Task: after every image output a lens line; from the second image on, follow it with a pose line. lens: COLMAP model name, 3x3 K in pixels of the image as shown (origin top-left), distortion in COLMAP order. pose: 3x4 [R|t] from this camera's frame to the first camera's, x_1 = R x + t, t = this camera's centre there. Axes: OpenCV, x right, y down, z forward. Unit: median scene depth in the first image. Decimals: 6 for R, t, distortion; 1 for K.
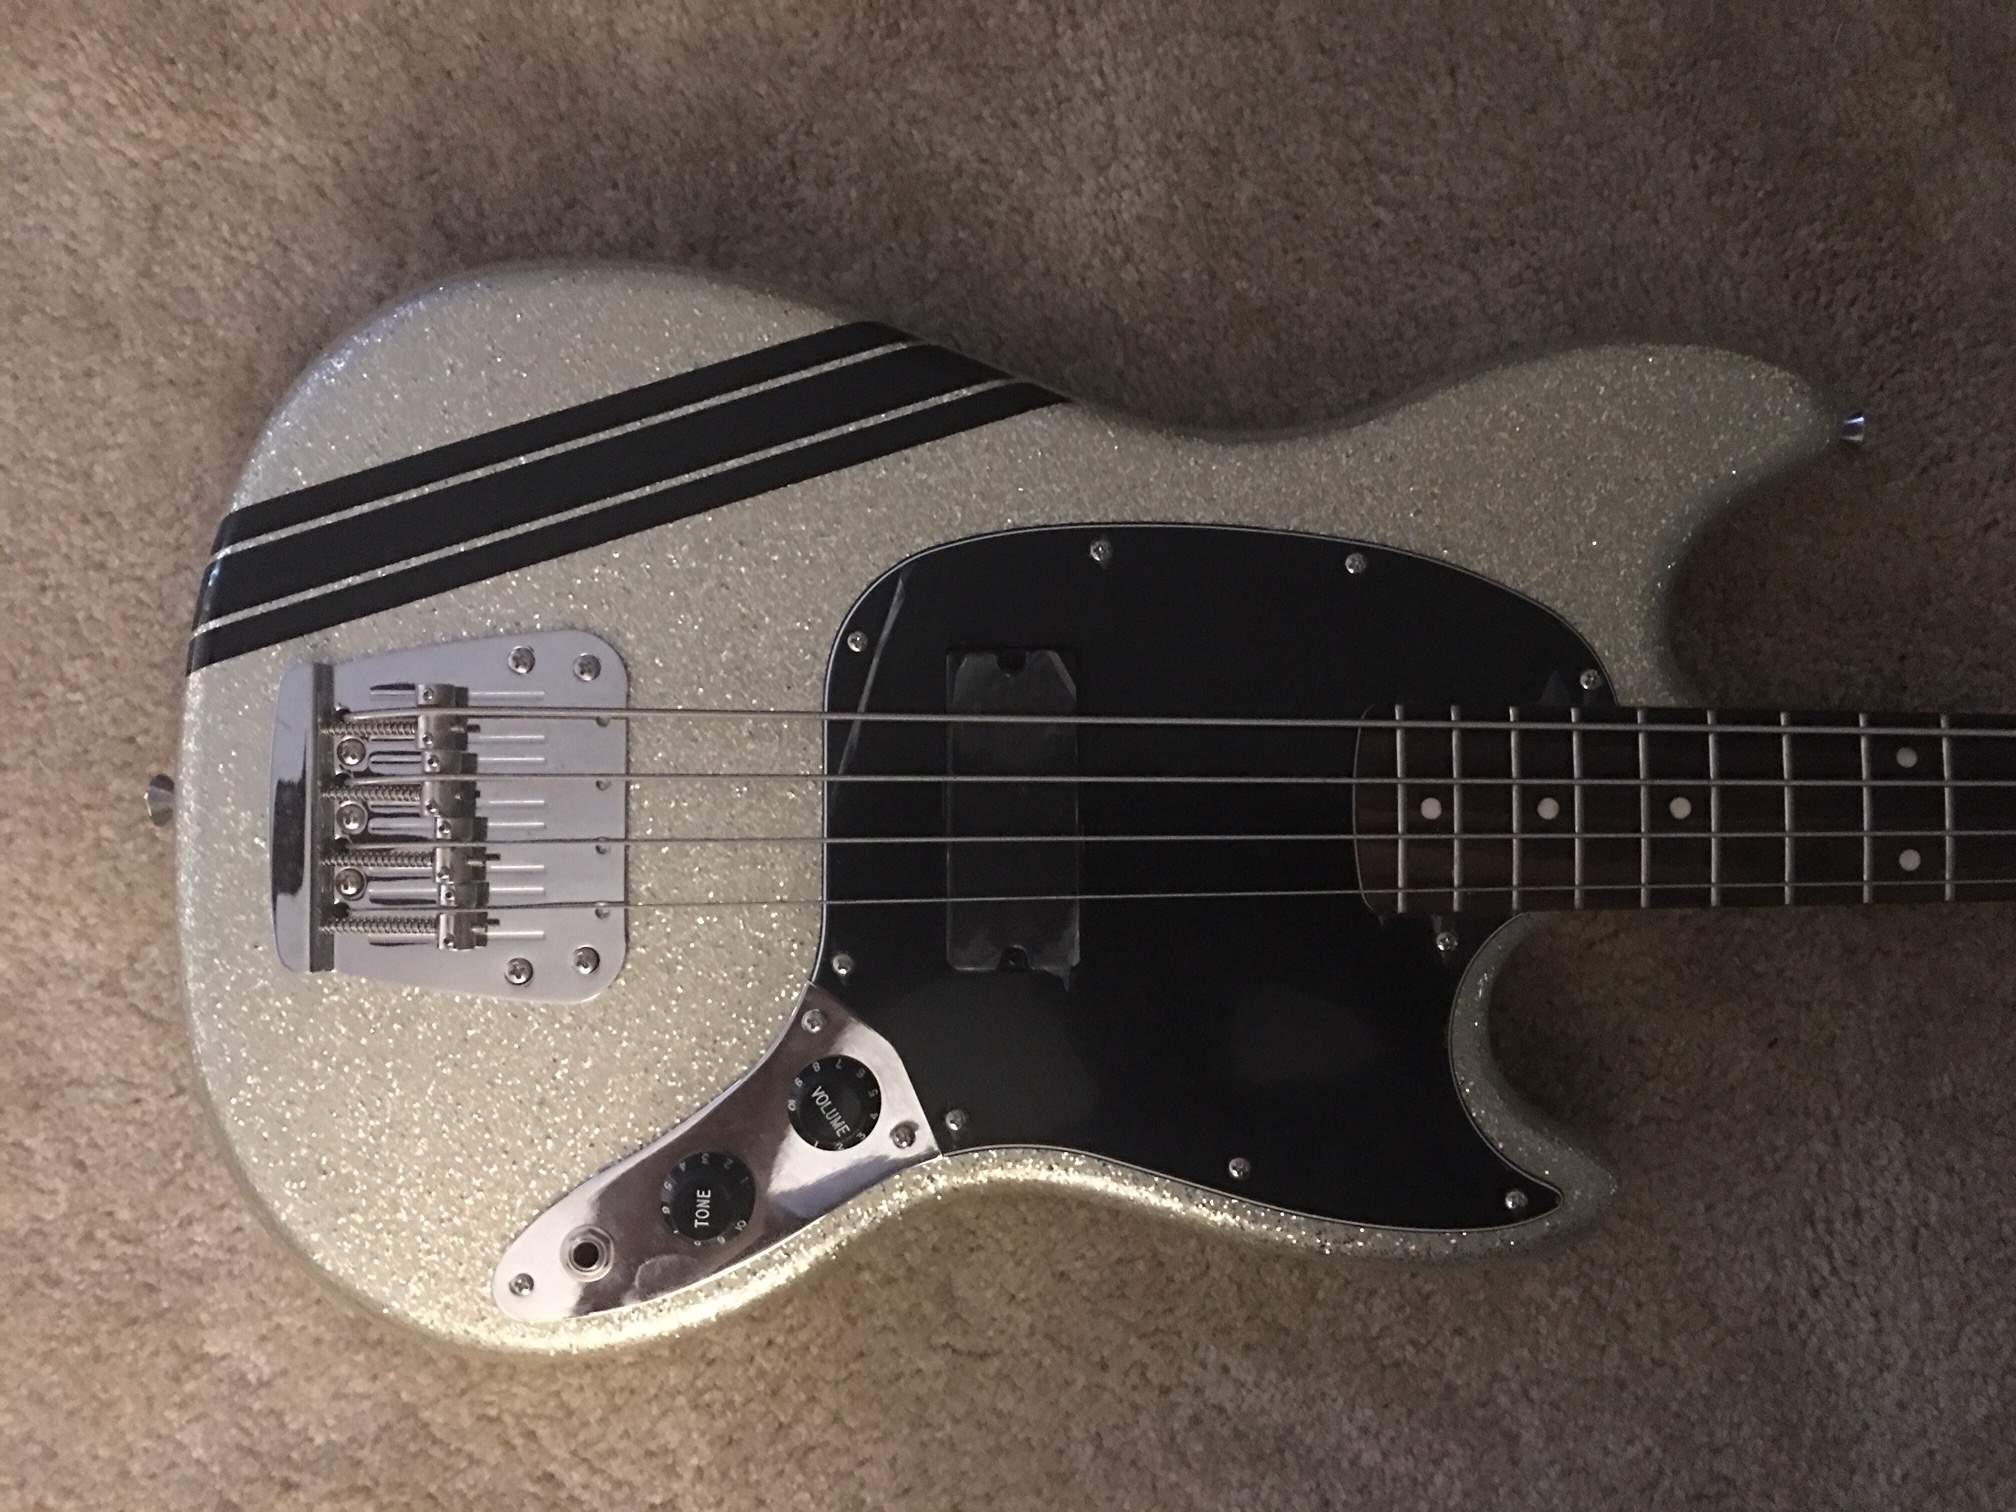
lens RADIAL K [[1699.9, 0, 1008.0], [0, 1699.9, 756.0], [0, 0, 1]] dist [0.071768, -0.111533]
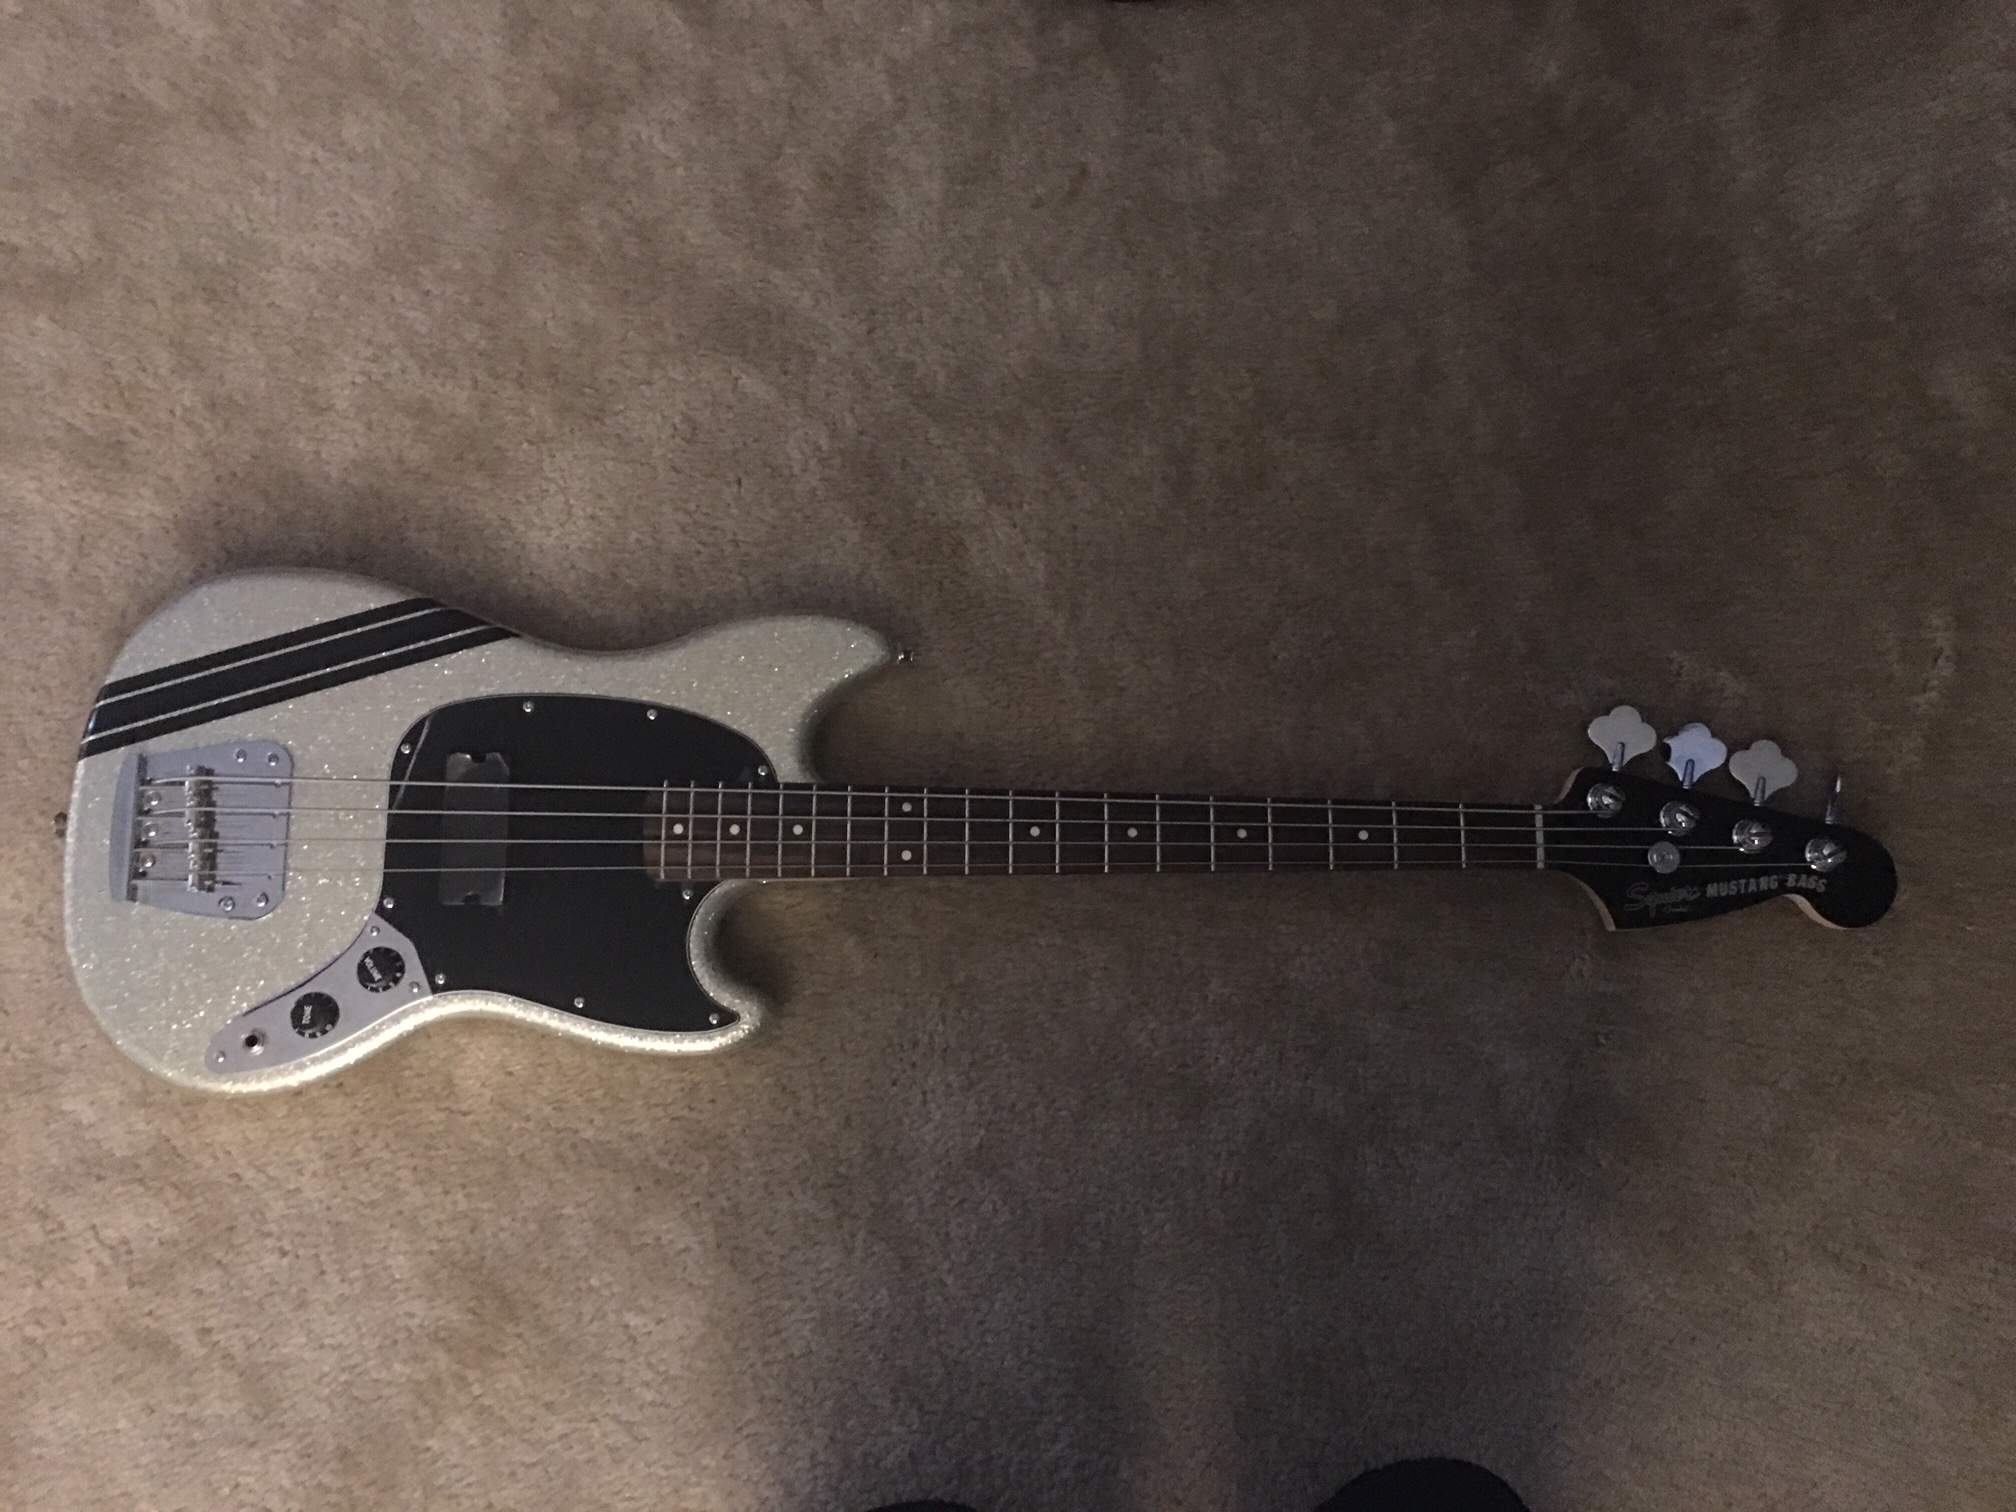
lens RADIAL K [[1699.9, 0, 1008.0], [0, 1699.9, 756.0], [0, 0, 1]] dist [0.071768, -0.111533]
pose [[0.999607, 0.009129, 0.026517, 0.549198], [-0.005543, 0.991195, -0.132292, 0.199724], [-0.027492, 0.132093, 0.990856, -1.013866]]
